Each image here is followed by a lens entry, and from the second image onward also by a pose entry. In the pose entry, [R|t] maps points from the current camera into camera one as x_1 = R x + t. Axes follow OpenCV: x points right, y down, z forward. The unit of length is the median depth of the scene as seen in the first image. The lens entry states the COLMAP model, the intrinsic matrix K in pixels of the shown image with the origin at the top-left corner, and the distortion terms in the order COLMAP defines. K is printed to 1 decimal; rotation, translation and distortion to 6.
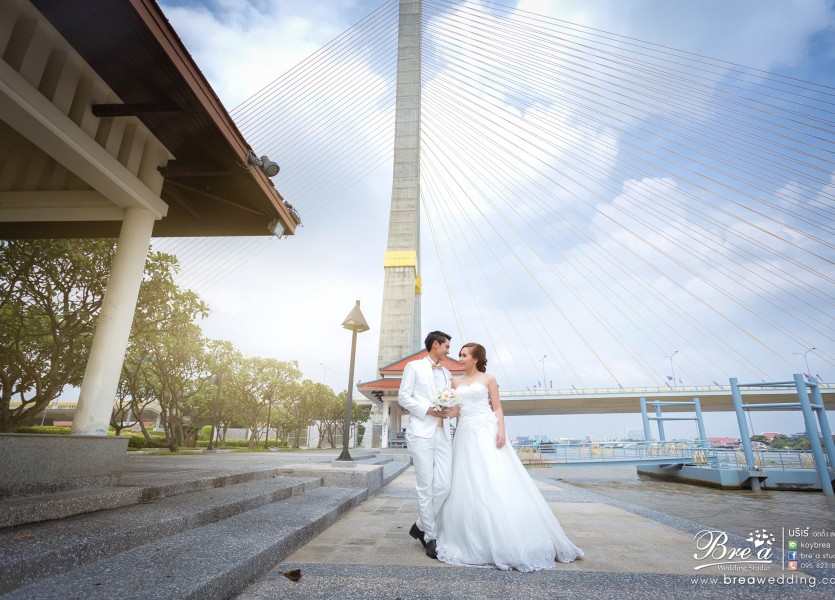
lens RADIAL K [[425.3, 0, 408.7], [0, 425.3, 300.2], [0, 0, 1]] dist [-0.001070, 0.000842]
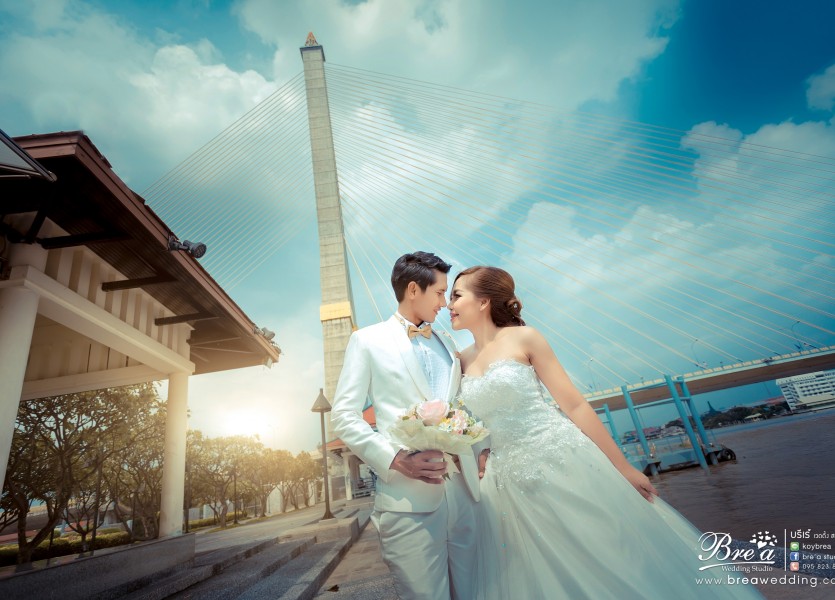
lens RADIAL K [[425.3, 0, 408.7], [0, 425.3, 300.2], [0, 0, 1]] dist [-0.001070, 0.000842]
pose [[0.979179, -0.127741, 0.157768, -0.014305], [0.140280, 0.987560, -0.071036, -0.064291], [-0.146731, 0.091689, 0.984918, -0.154052]]
